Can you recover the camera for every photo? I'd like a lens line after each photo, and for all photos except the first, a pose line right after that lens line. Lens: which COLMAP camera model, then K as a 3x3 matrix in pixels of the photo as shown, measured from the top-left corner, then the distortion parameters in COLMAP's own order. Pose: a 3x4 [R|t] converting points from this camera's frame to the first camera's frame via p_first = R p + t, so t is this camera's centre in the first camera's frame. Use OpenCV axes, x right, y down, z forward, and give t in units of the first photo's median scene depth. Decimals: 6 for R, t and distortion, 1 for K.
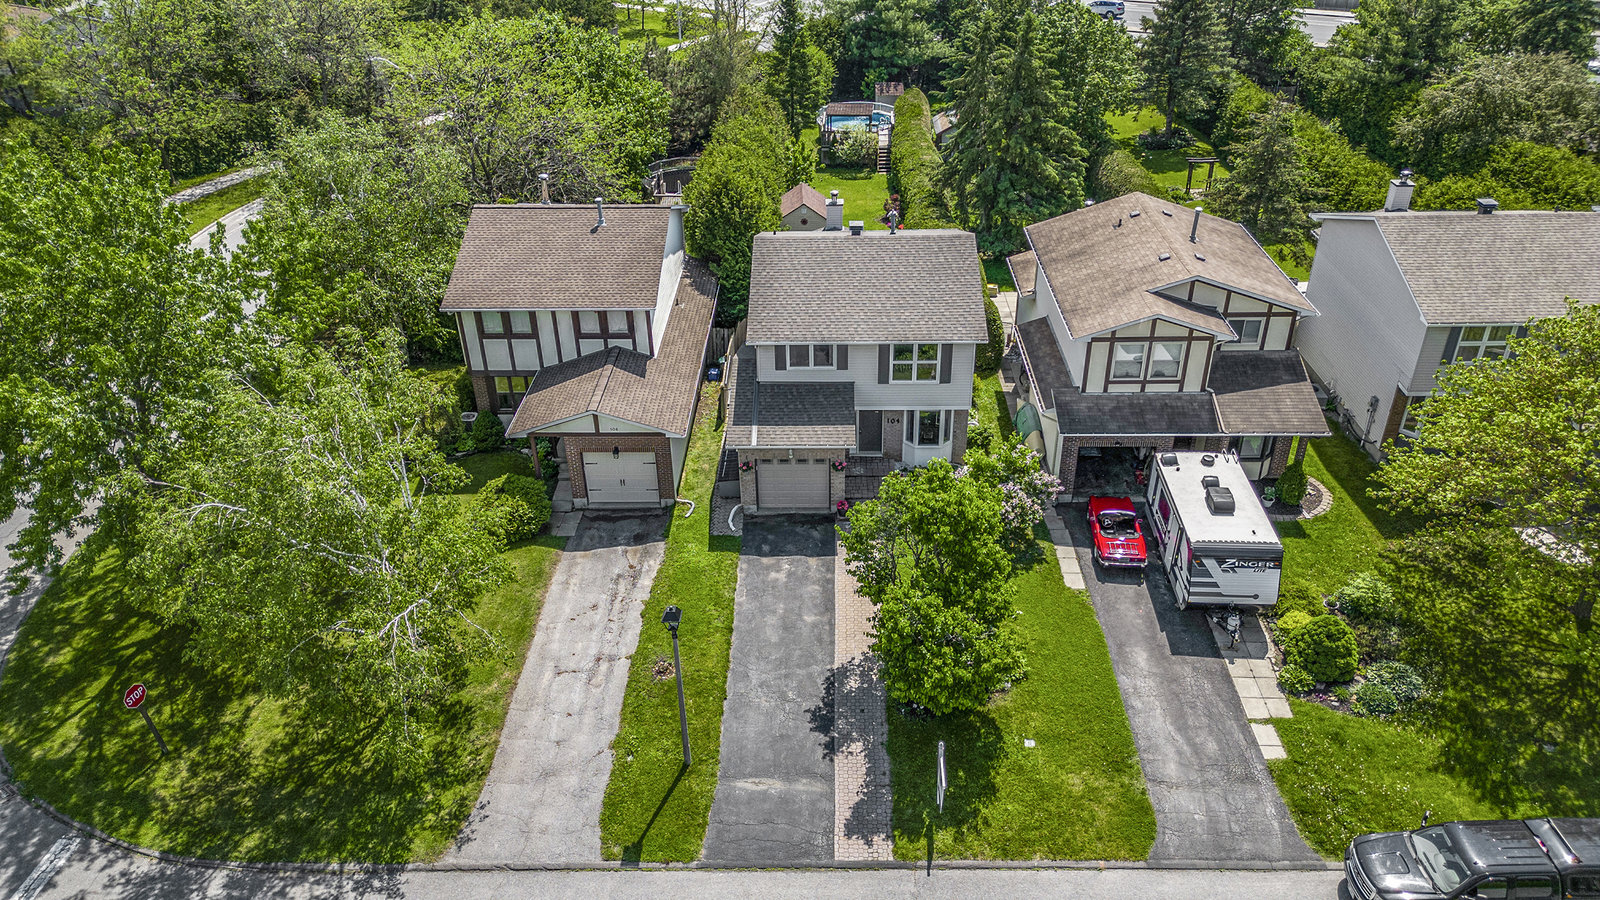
lens RADIAL K [[1110.4, 0, 804.0], [0, 1110.4, 452.8], [0, 0, 1]] dist [0.067288, -0.085711]
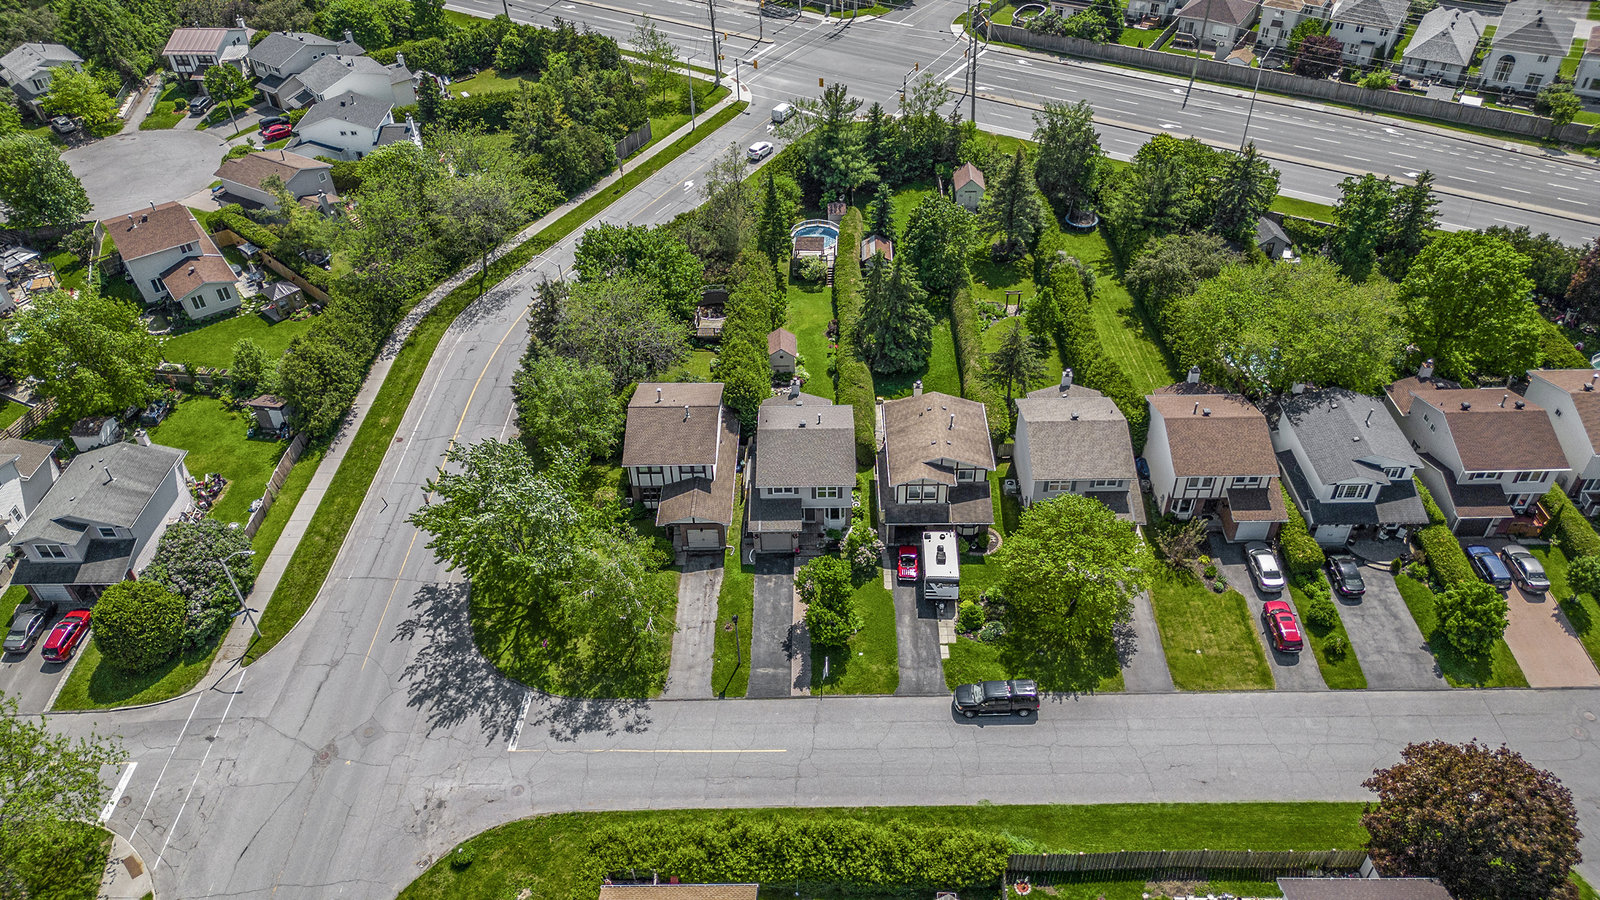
lens RADIAL K [[1109.7, 0, 803.7], [0, 1109.7, 442.8], [0, 0, 1]] dist [0.080518, -0.086930]
pose [[0.999885, -0.013434, 0.006998, 0.036091], [0.012280, 0.989393, 0.144745, -0.537385], [-0.008868, -0.144643, 0.989444, -1.352886]]
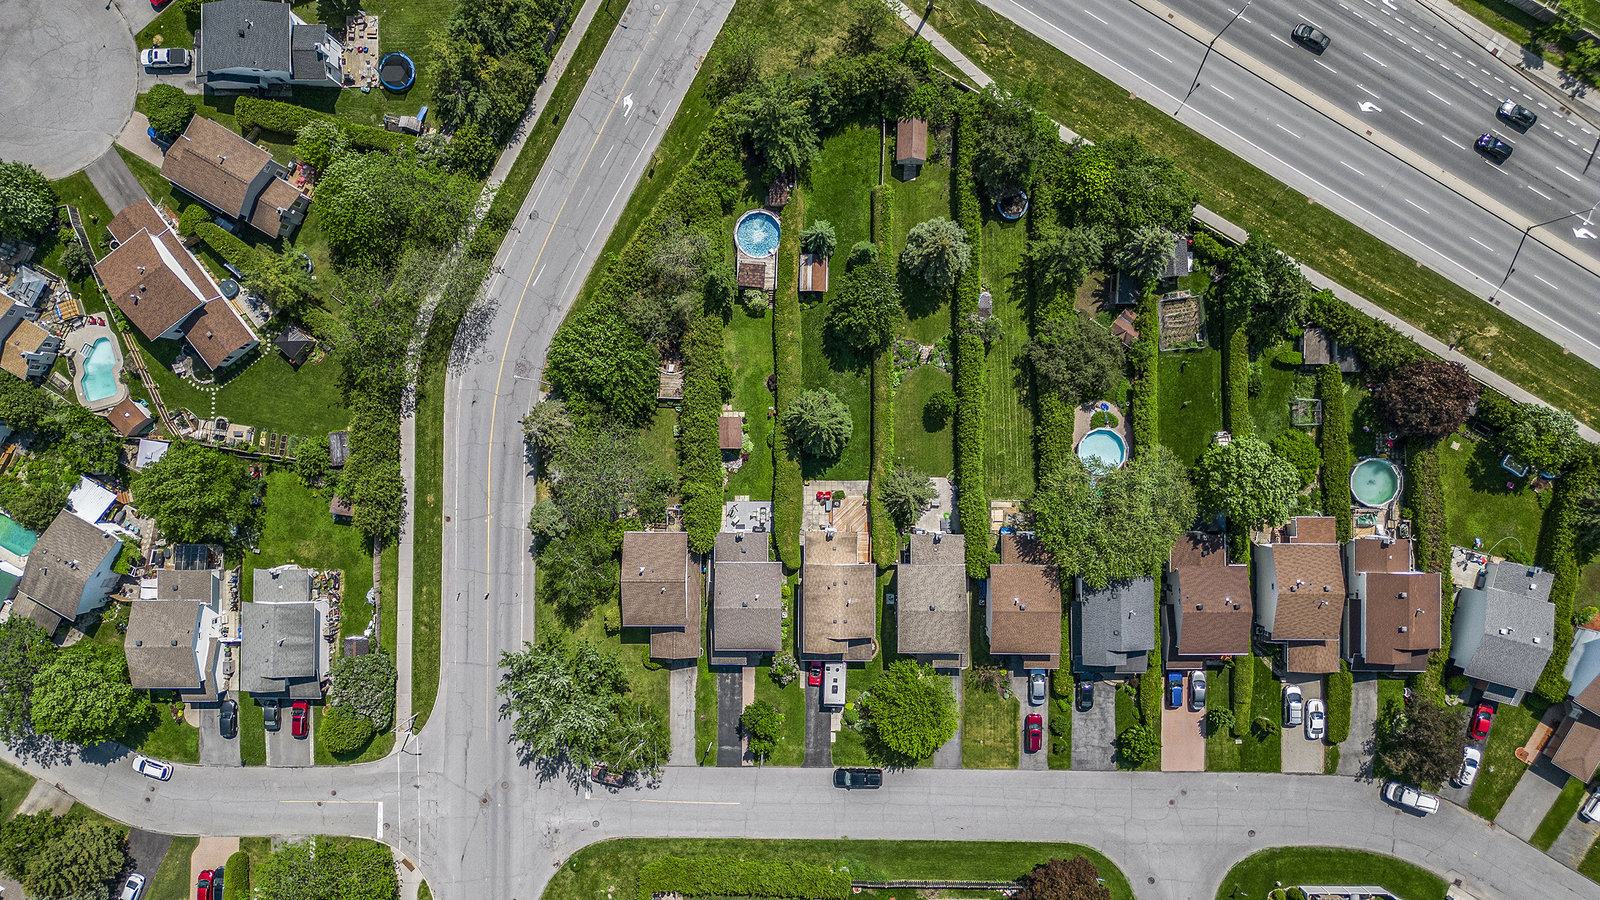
lens RADIAL K [[1110.4, 0, 804.0], [0, 1110.4, 452.8], [0, 0, 1]] dist [0.067288, -0.085711]
pose [[0.999823, -0.018786, 0.000610, 0.246436], [0.009381, 0.526827, 0.849921, -3.487186], [-0.016288, -0.849765, 0.526910, -0.365635]]
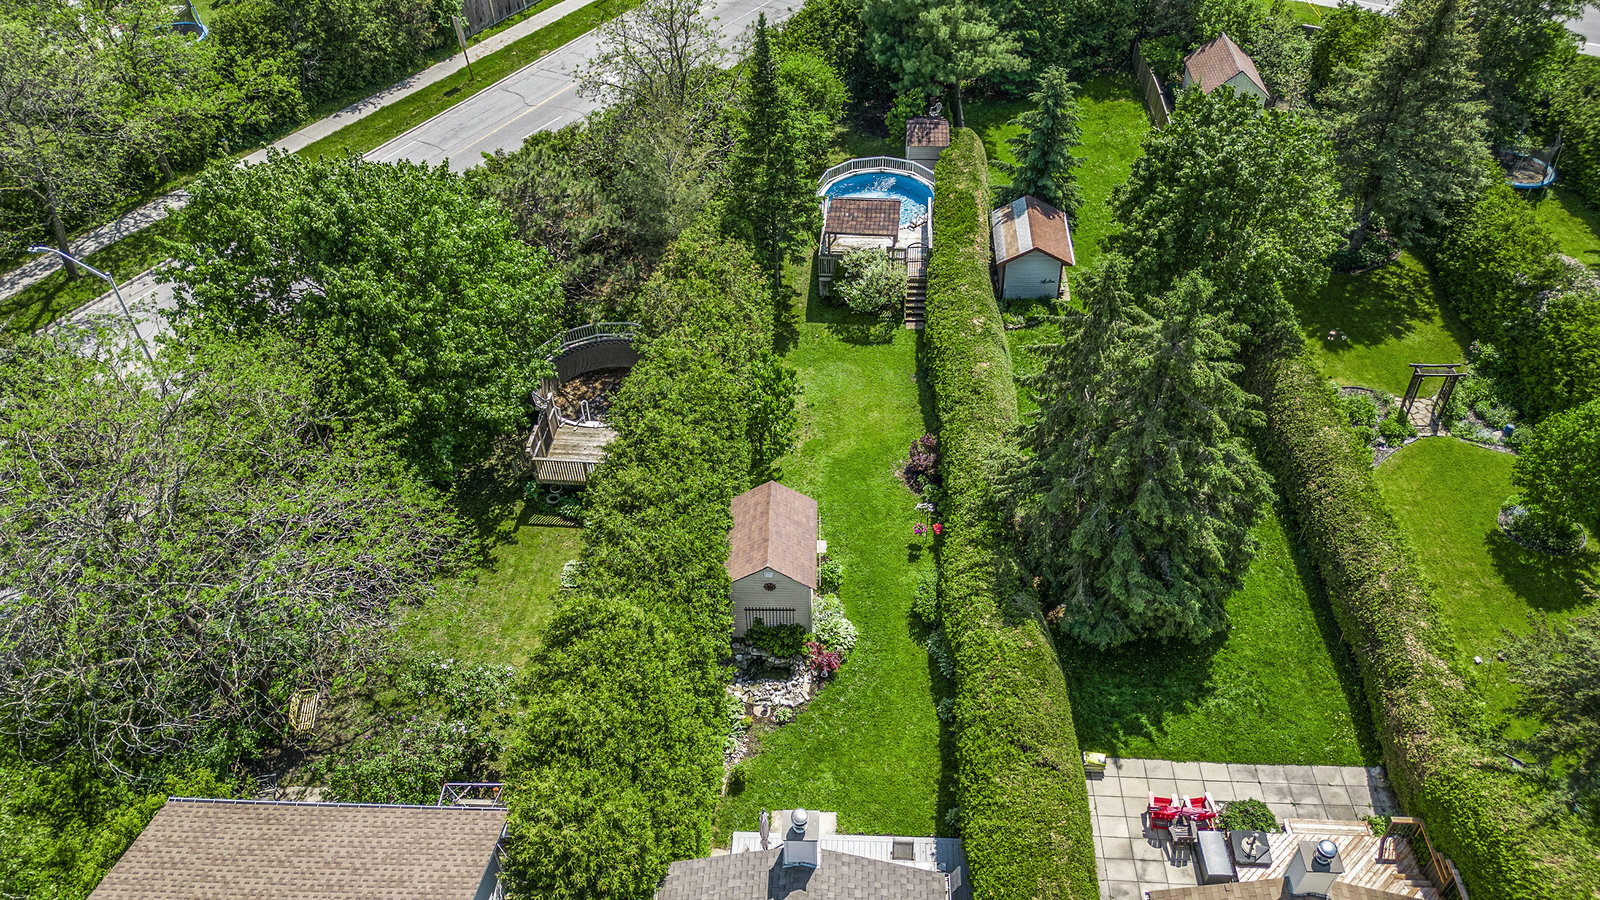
lens RADIAL K [[1110.4, 0, 804.0], [0, 1110.4, 452.8], [0, 0, 1]] dist [0.067288, -0.085711]
pose [[0.999614, 0.013857, -0.024073, 0.051047], [-0.008890, 0.980694, 0.195344, -0.630123], [0.026316, -0.195055, 0.980439, 0.722903]]
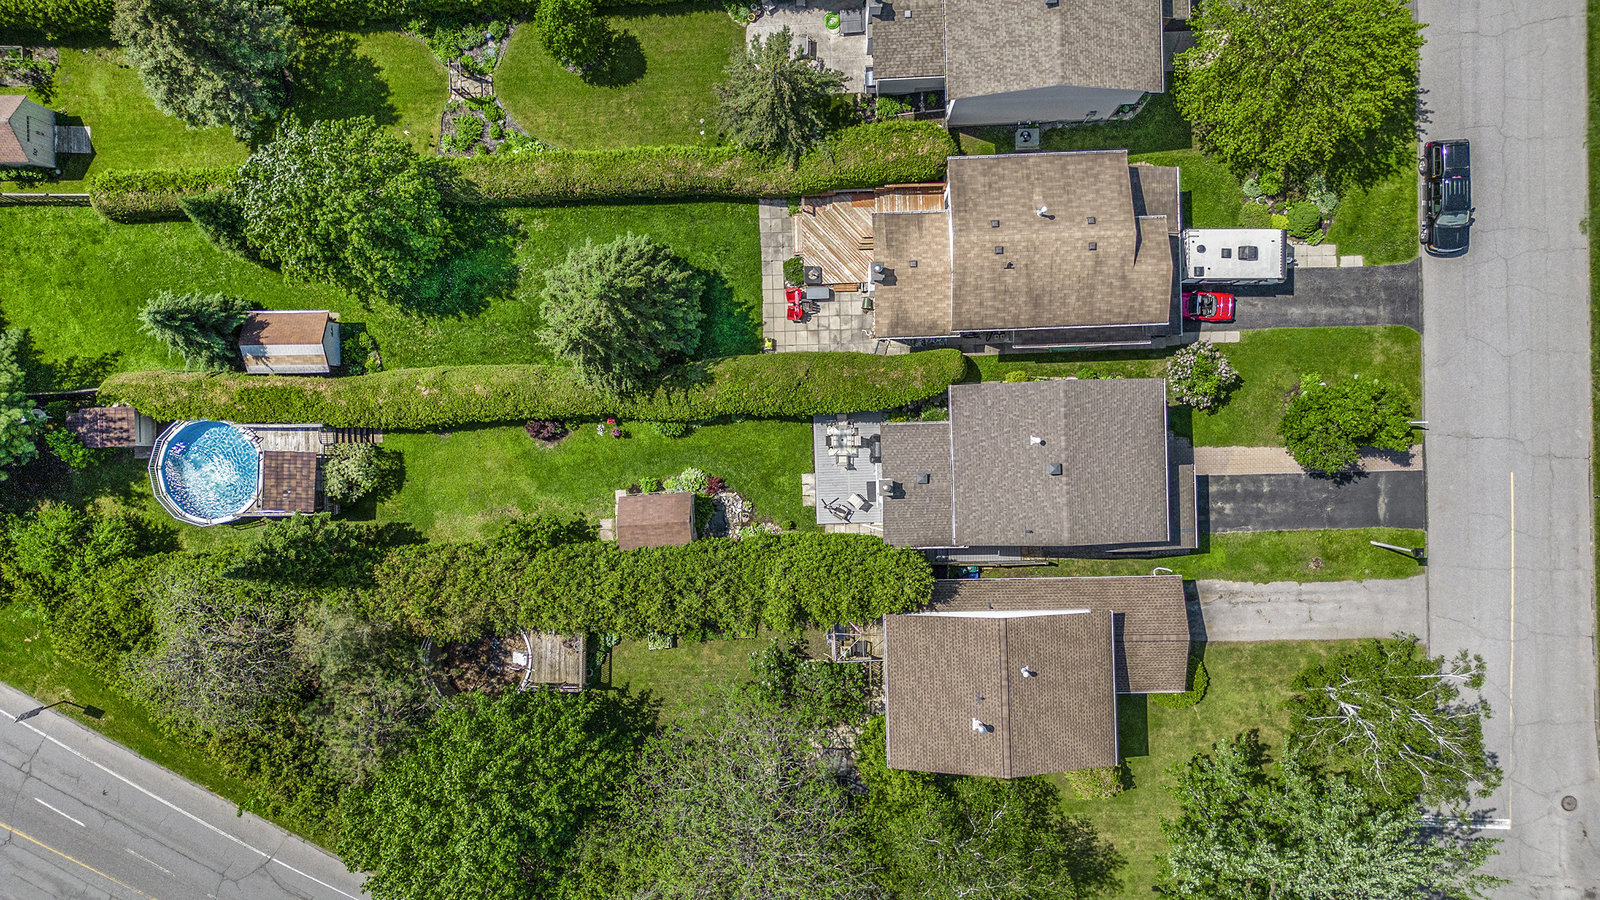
lens RADIAL K [[1110.4, 0, 804.0], [0, 1110.4, 452.8], [0, 0, 1]] dist [0.067288, -0.085711]
pose [[-0.049899, -0.998709, 0.009466, 0.074916], [0.547676, -0.019435, 0.836465, -1.604215], [-0.835201, 0.046923, 0.547939, 0.578431]]
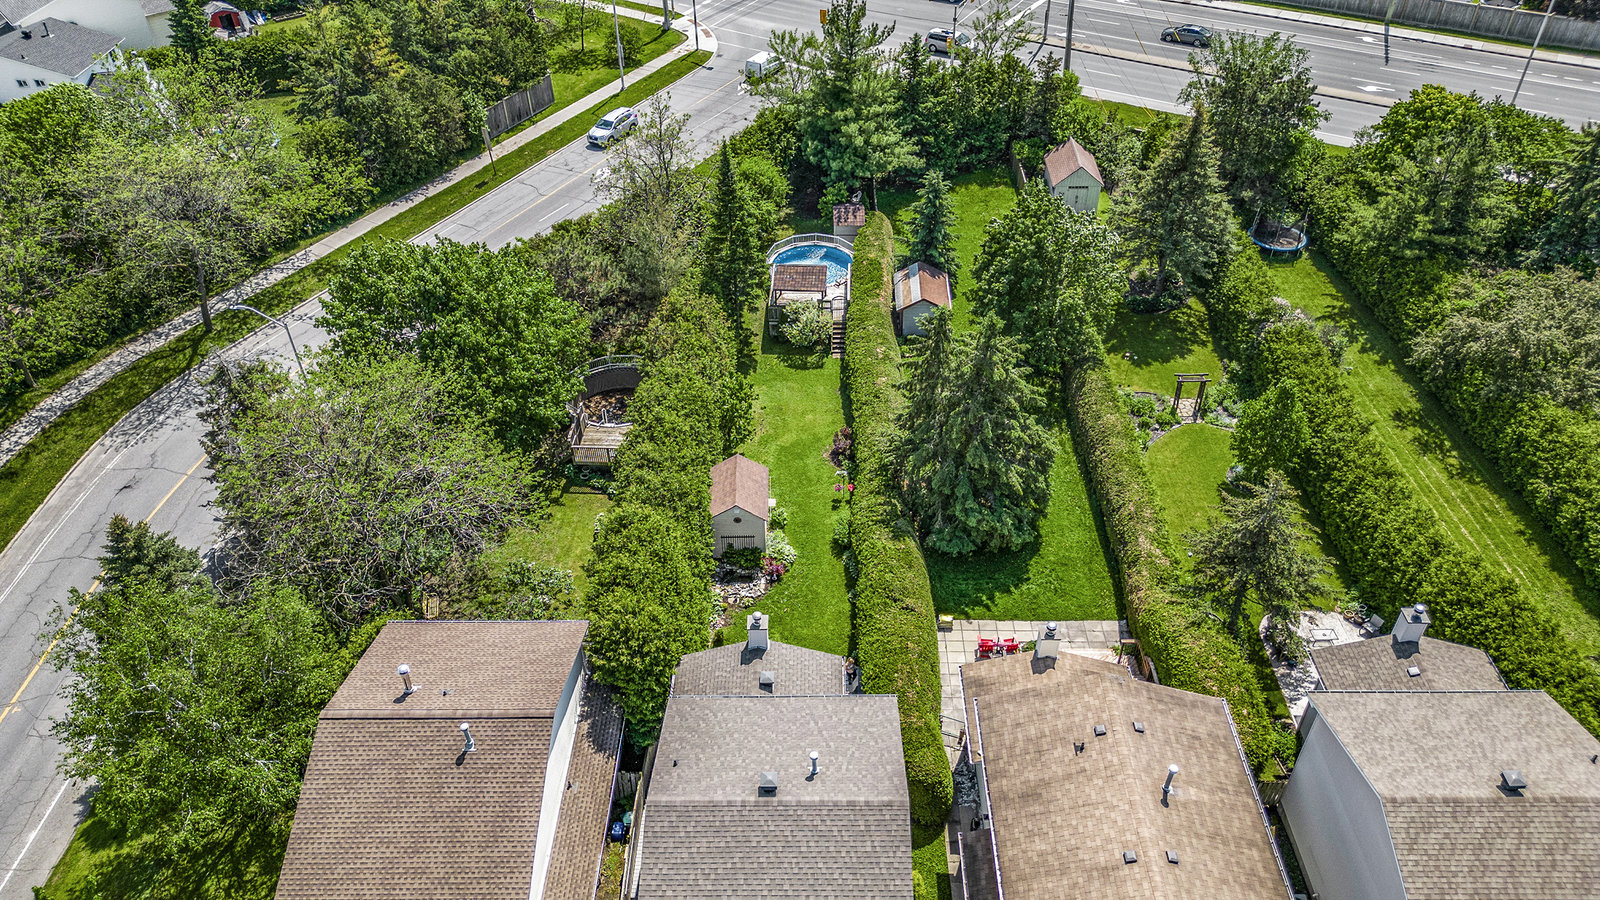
lens RADIAL K [[1110.4, 0, 804.0], [0, 1110.4, 452.8], [0, 0, 1]] dist [0.067288, -0.085711]
pose [[0.999943, -0.005735, 0.008974, 0.074277], [0.004374, 0.989440, 0.144880, -0.627660], [-0.009710, -0.144833, 0.989408, 0.221474]]
